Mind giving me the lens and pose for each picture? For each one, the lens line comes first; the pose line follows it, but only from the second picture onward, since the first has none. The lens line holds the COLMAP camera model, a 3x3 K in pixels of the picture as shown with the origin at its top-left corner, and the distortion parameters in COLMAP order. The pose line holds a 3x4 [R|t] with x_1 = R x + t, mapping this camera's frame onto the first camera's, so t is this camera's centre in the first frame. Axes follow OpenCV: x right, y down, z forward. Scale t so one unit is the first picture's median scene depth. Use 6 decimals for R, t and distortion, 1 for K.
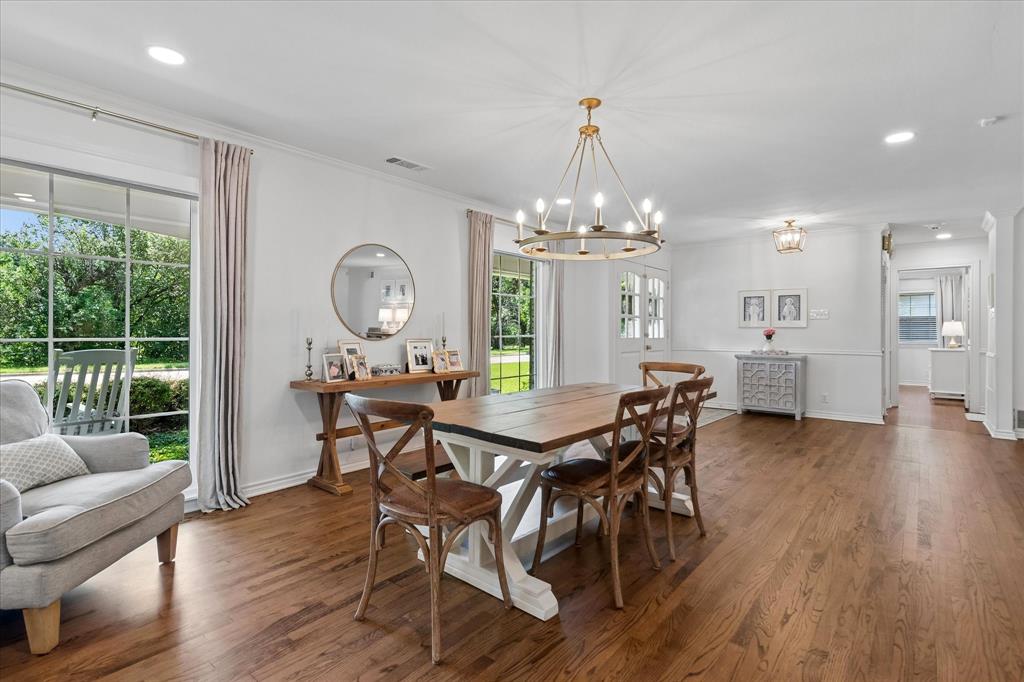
lens RADIAL K [[499.9, 0, 520.3], [0, 499.9, 331.7], [0, 0, 1]] dist [-0.002525, 0.001038]
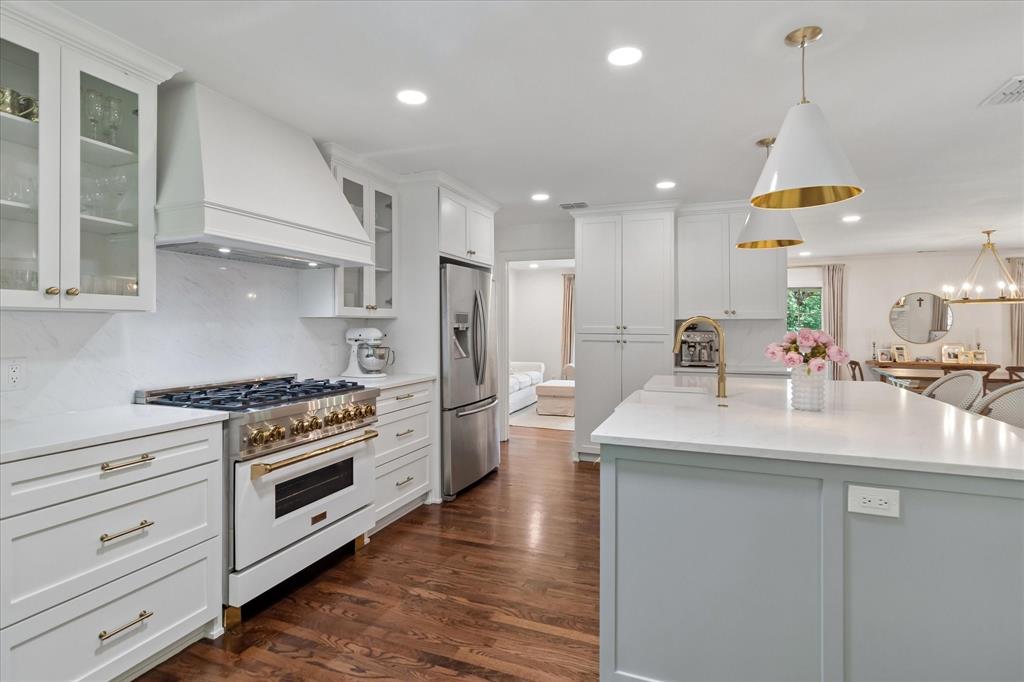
lens RADIAL K [[499.9, 0, 520.3], [0, 499.9, 331.7], [0, 0, 1]] dist [-0.002525, 0.001038]
pose [[0.312813, 0.009098, -0.949771, 1.208907], [0.002918, 0.999940, 0.010539, -0.060018], [0.949810, -0.006068, 0.312768, -1.188857]]
